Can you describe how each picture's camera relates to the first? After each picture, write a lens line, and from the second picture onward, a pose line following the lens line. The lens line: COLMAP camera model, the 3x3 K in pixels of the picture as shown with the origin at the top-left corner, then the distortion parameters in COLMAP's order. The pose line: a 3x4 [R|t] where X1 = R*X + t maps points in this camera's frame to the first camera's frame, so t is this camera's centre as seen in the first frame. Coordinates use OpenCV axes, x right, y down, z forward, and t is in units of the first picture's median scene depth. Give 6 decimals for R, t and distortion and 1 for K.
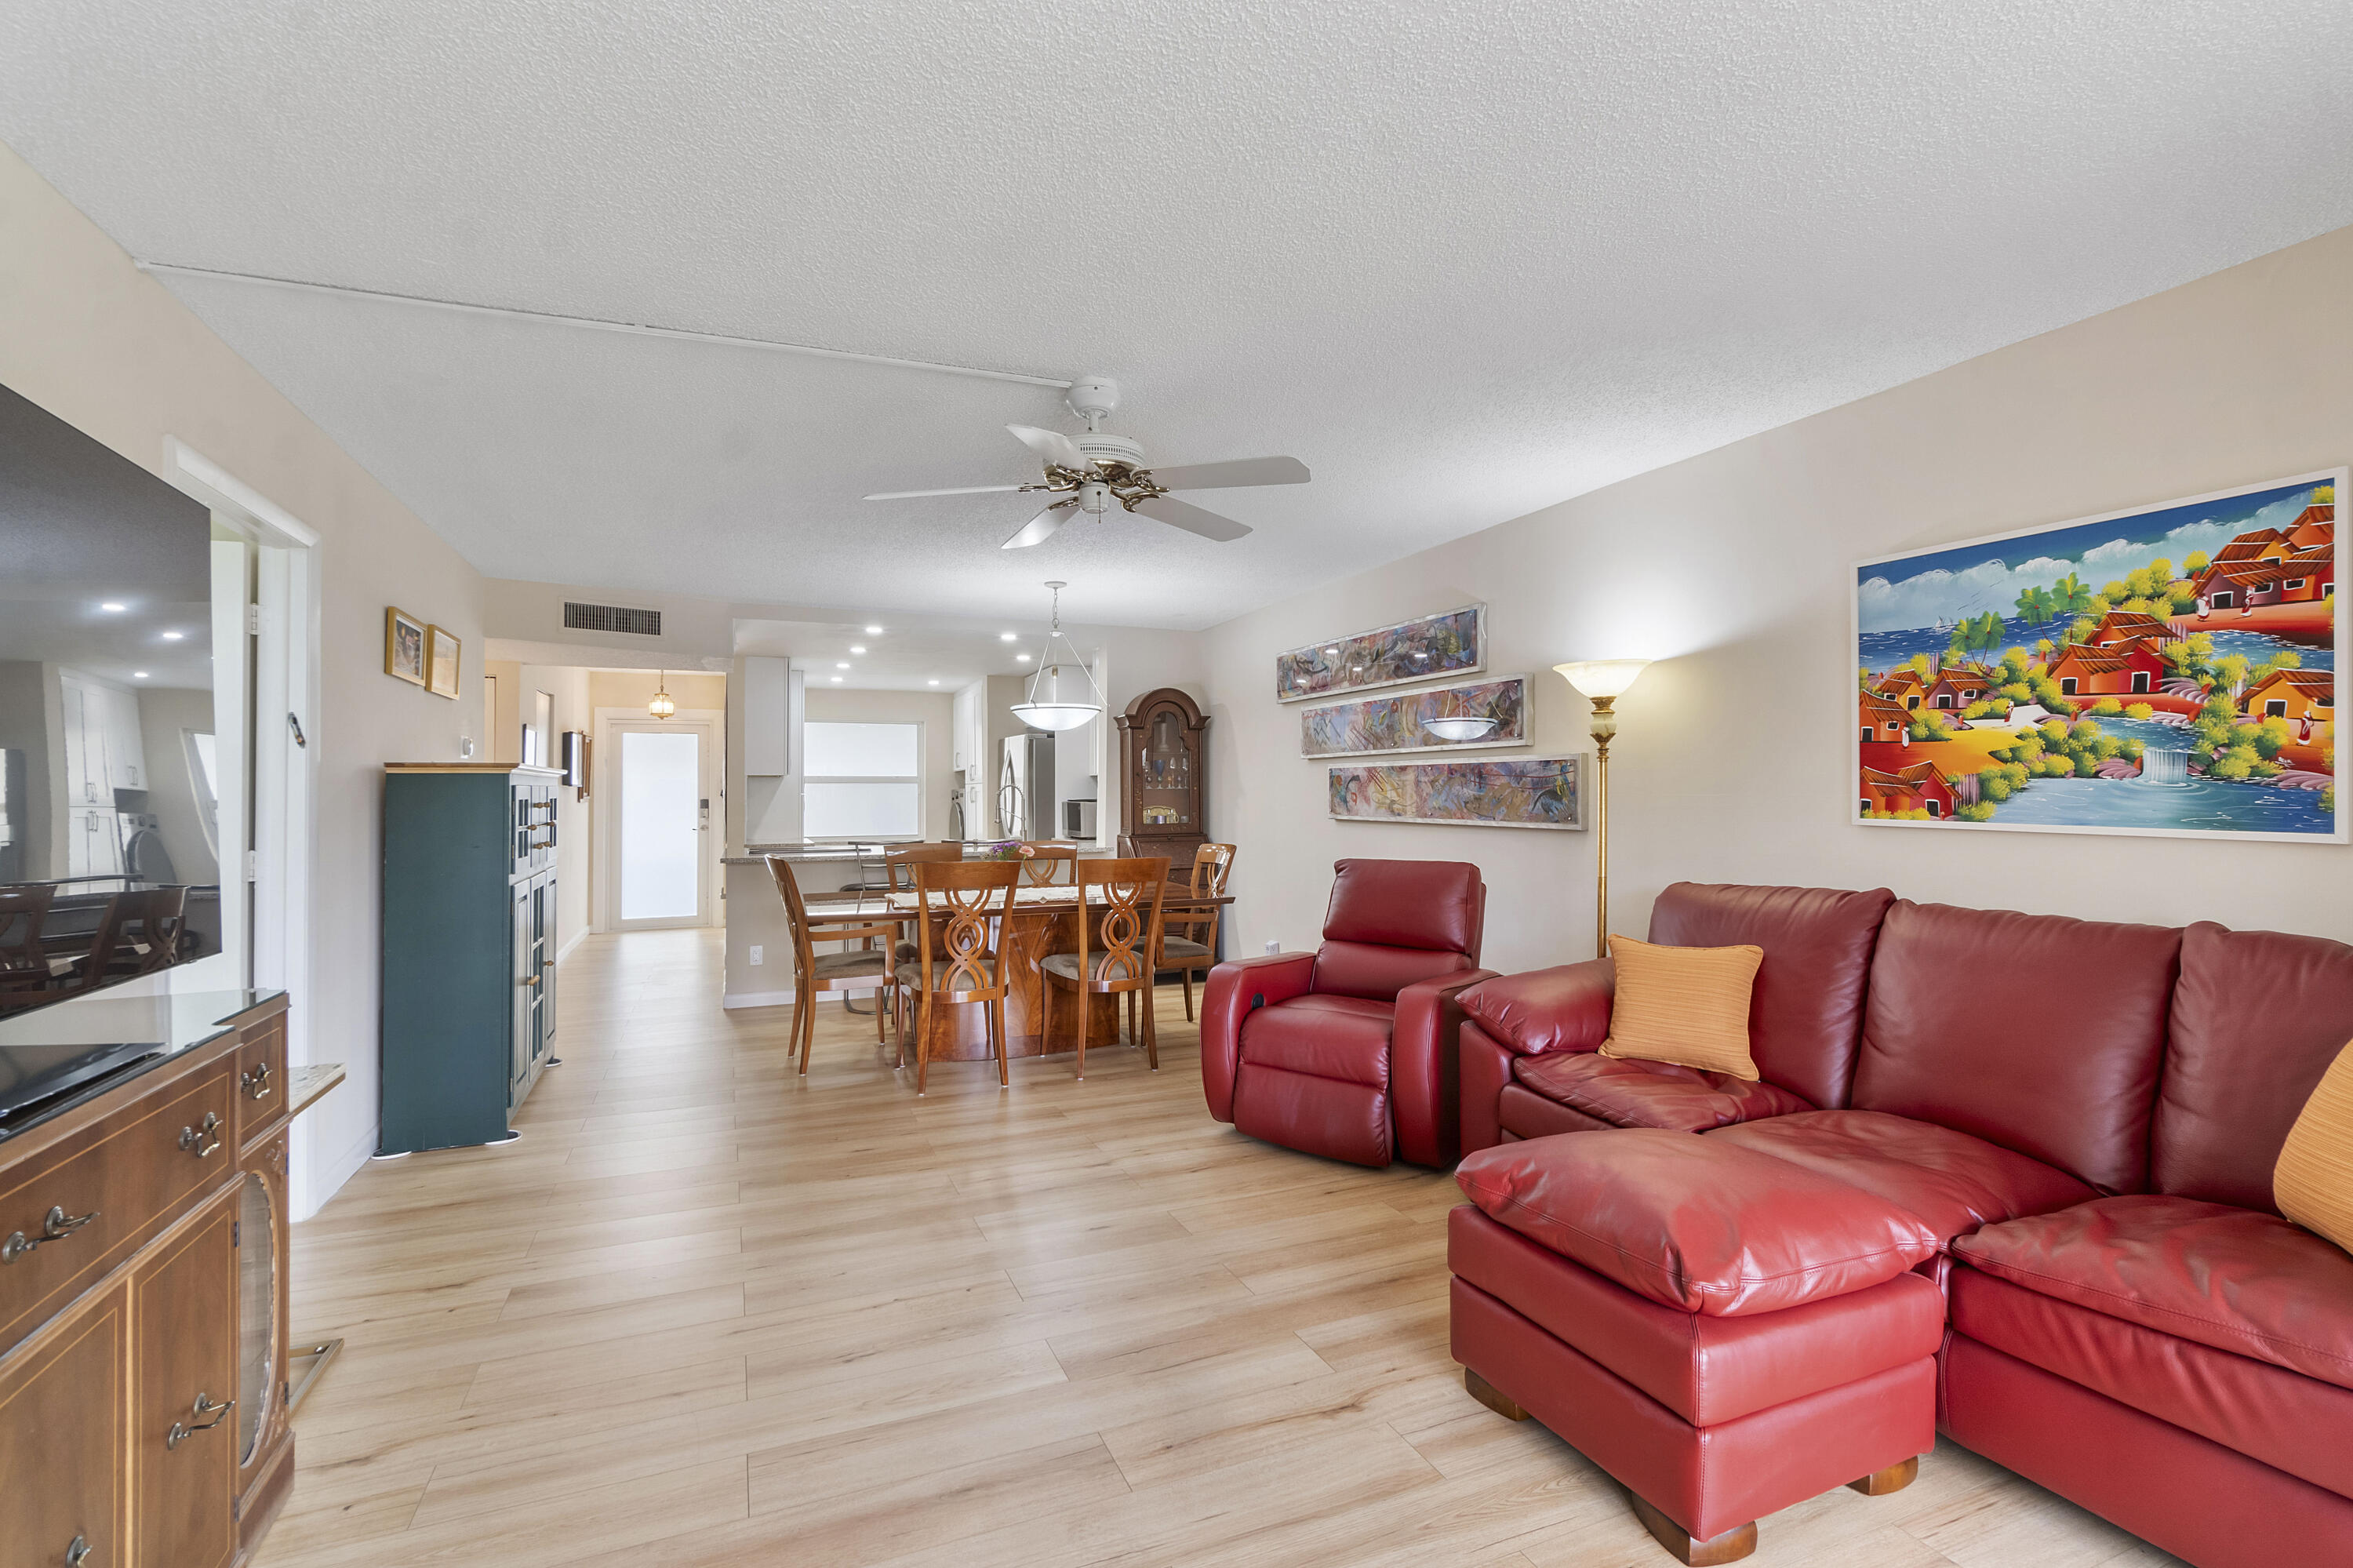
lens RADIAL K [[1008.3, 0, 1147.4], [0, 1008.3, 786.6], [0, 0, 1]] dist [-0.003668, 0.000711]
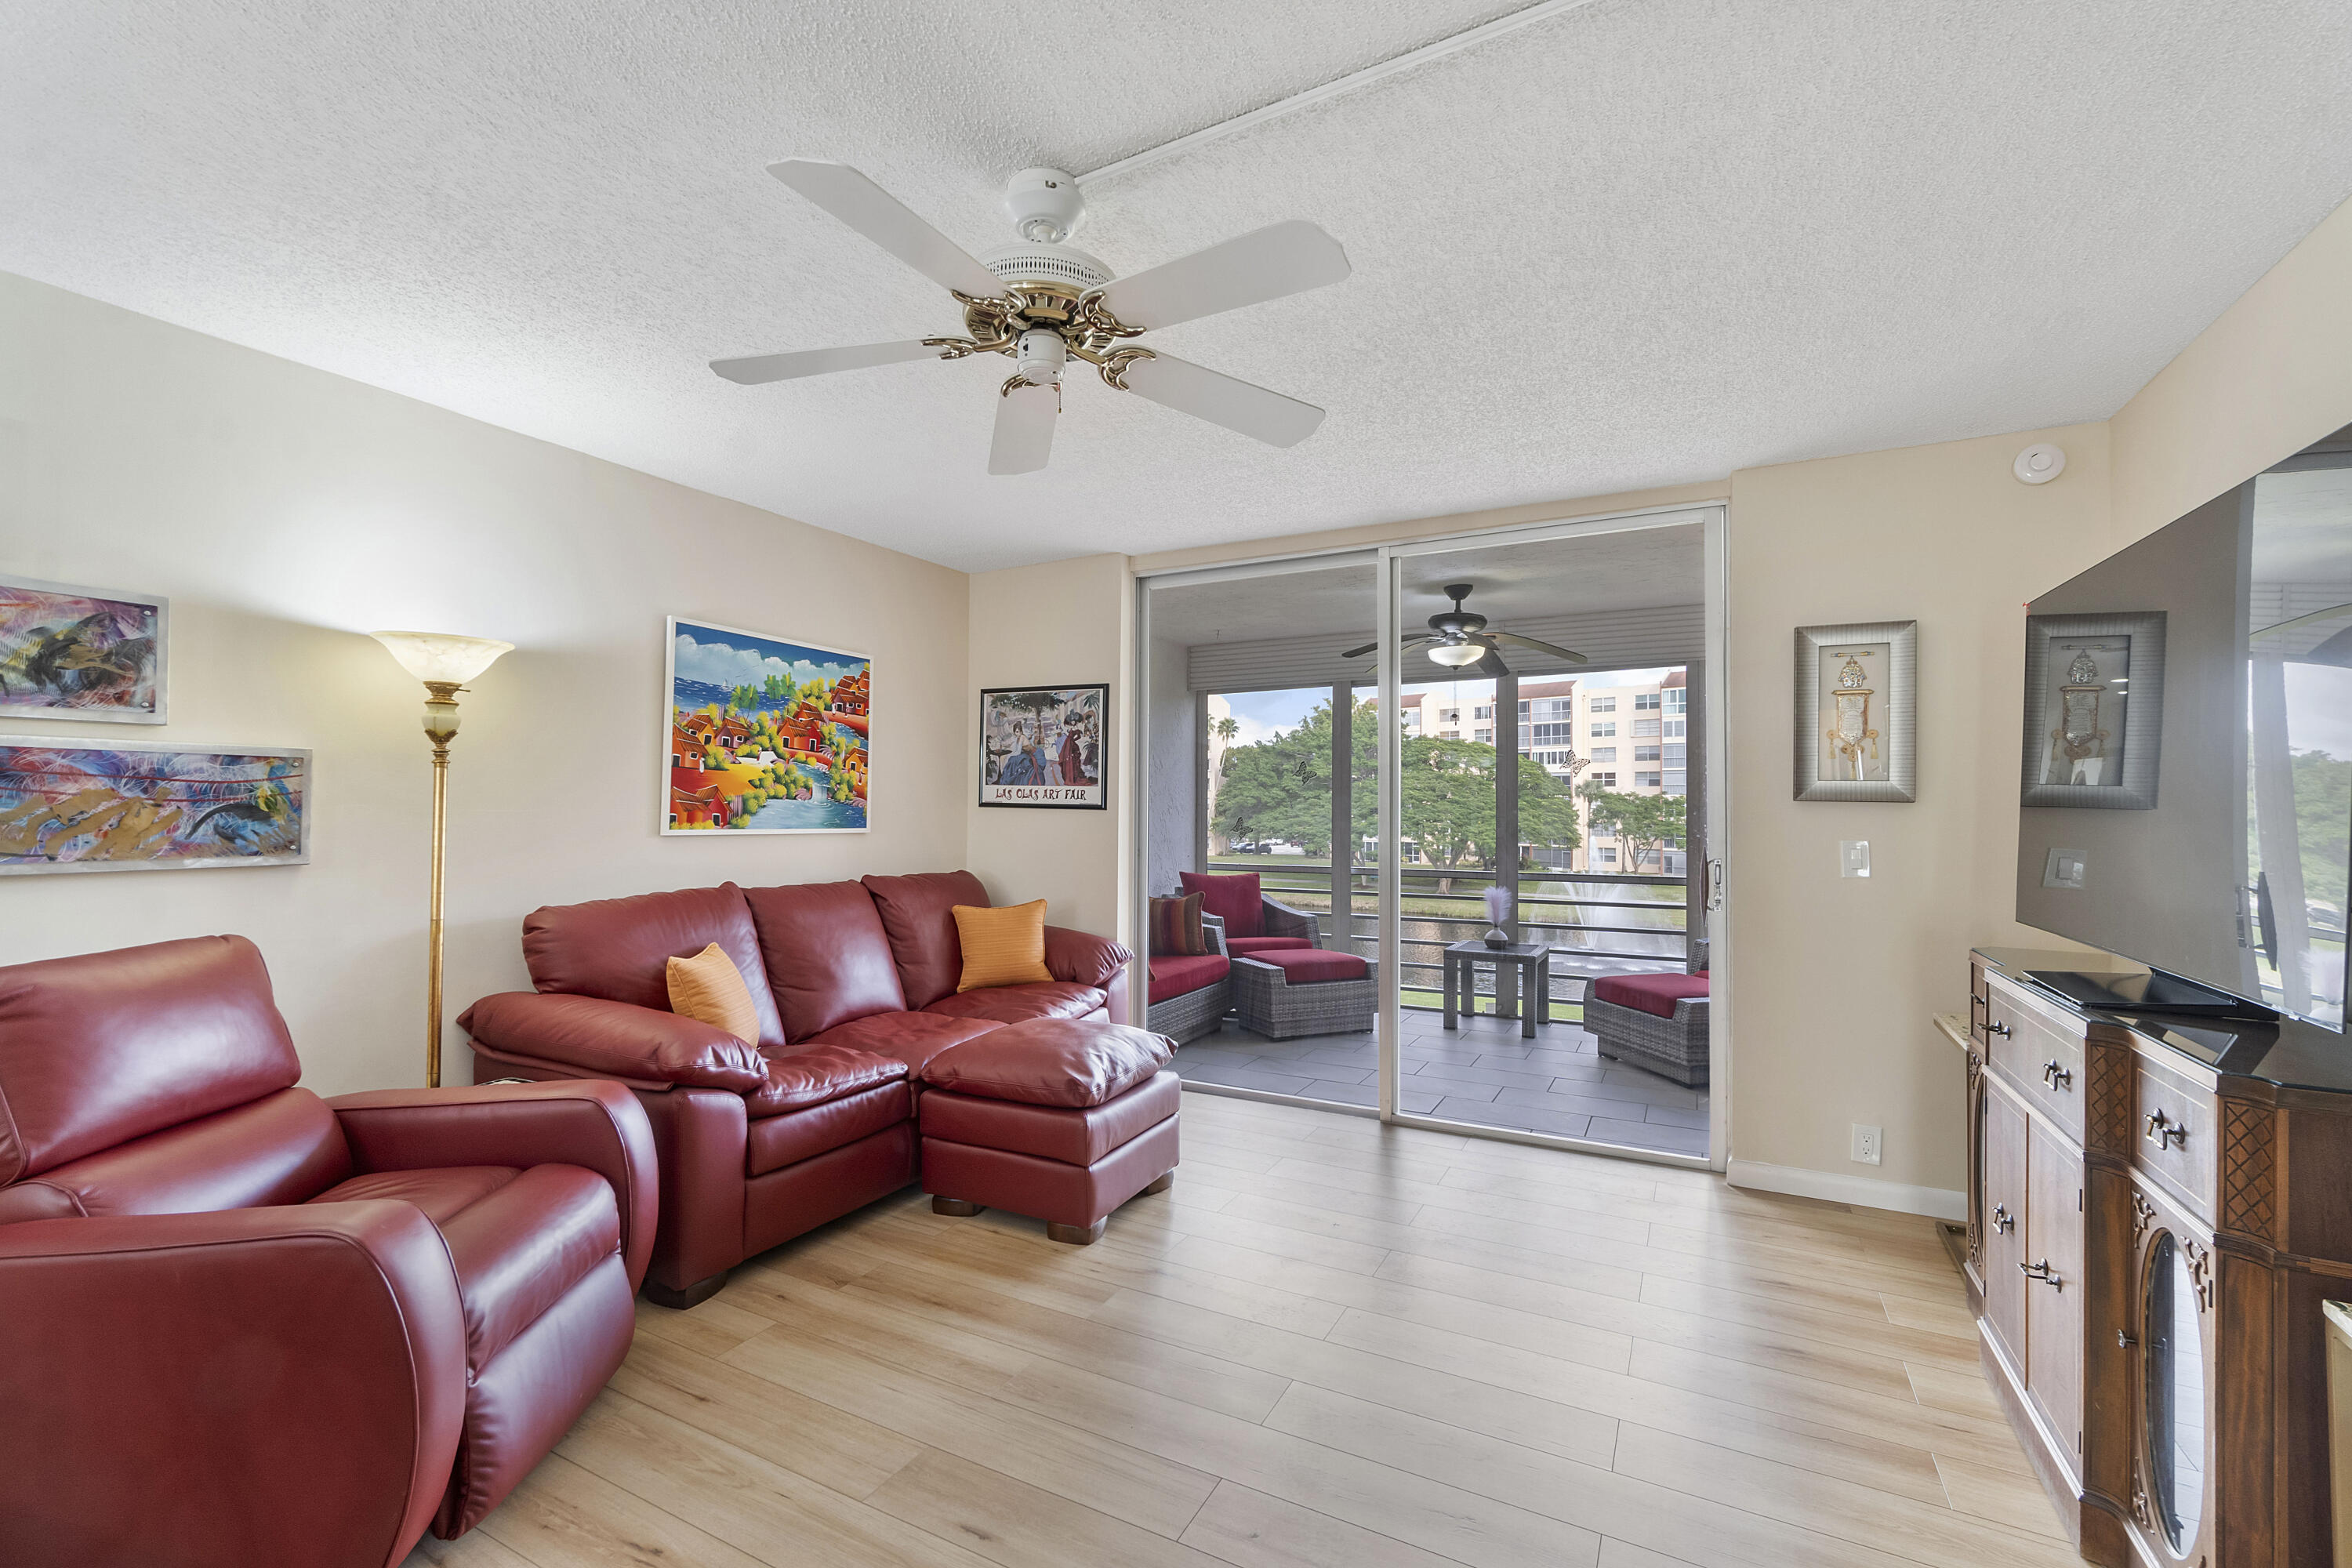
lens RADIAL K [[1007.9, 0, 1177.9], [0, 1007.9, 784.7], [0, 0, 1]] dist [-0.003668, 0.000711]
pose [[-0.643953, 0.015558, 0.764907, -0.357123], [-0.008124, 0.999598, -0.027171, 0.003247], [-0.765022, -0.023711, -0.643567, 0.780184]]
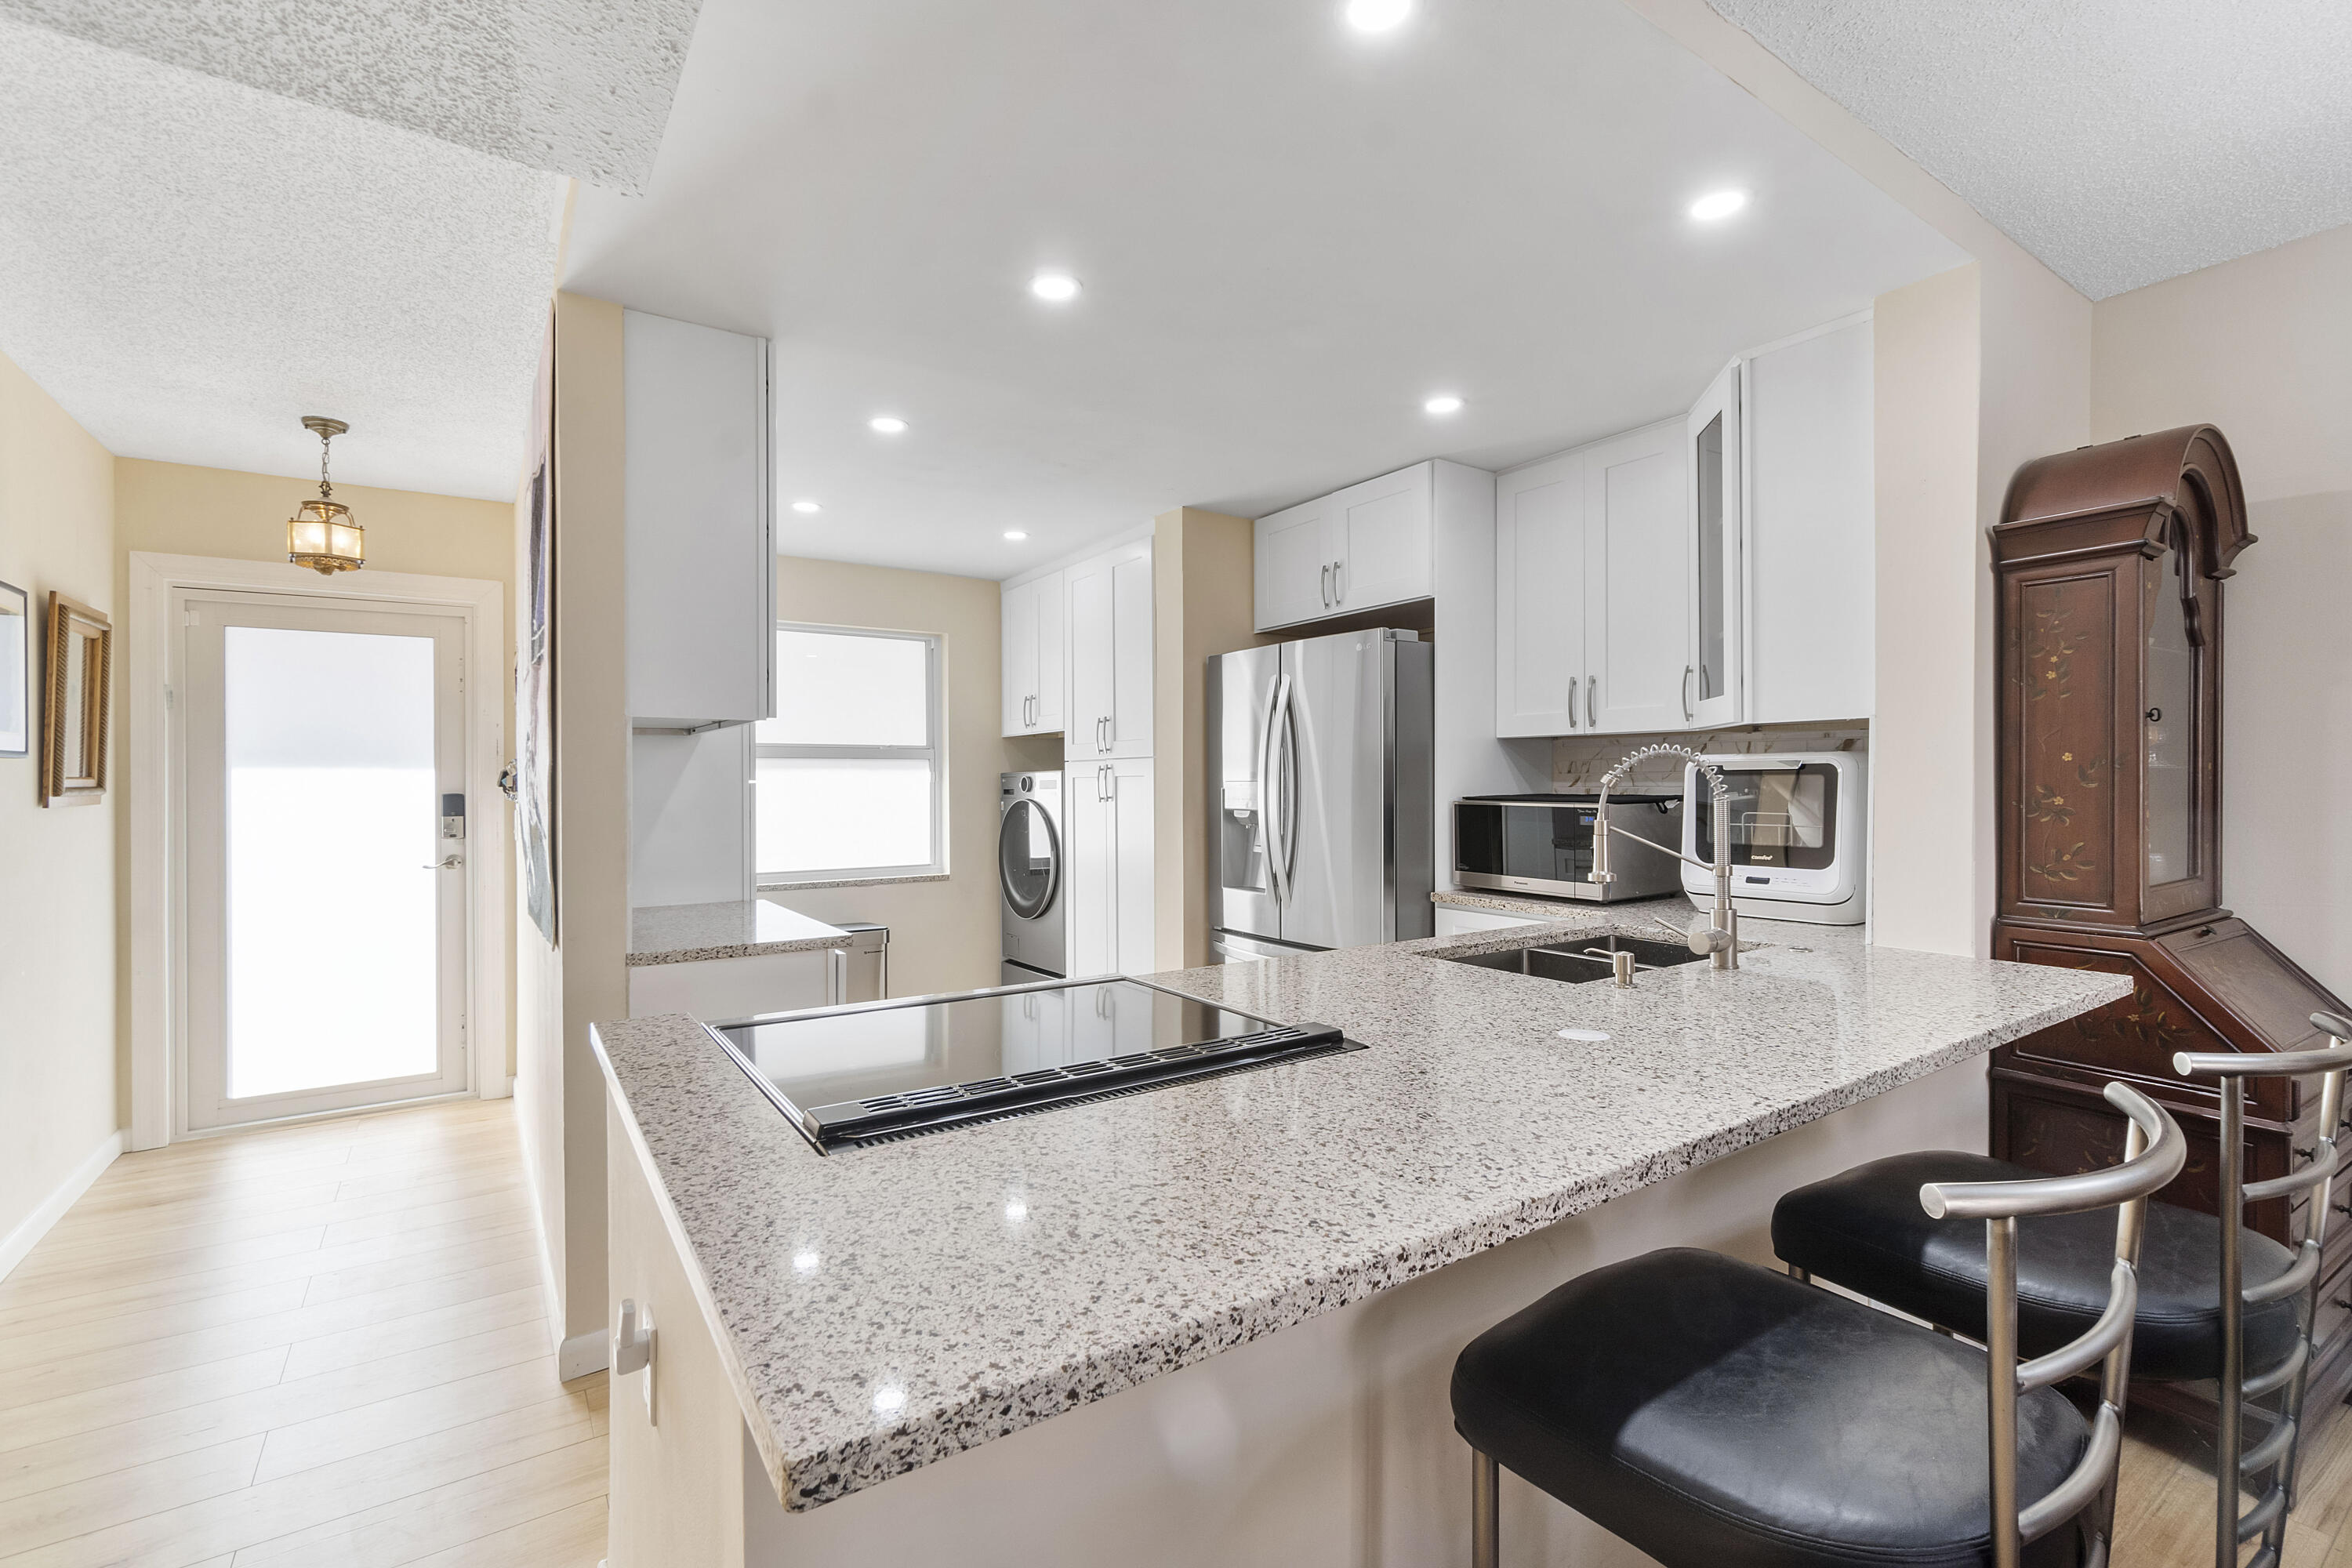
lens RADIAL K [[1007.9, 0, 1126.2], [0, 1007.9, 786.7], [0, 0, 1]] dist [-0.003668, 0.000711]
pose [[0.982249, -0.001275, 0.187578, -0.479078], [-0.001269, 0.999909, 0.013441, 0.006401], [-0.187578, -0.013441, 0.982158, 1.055228]]
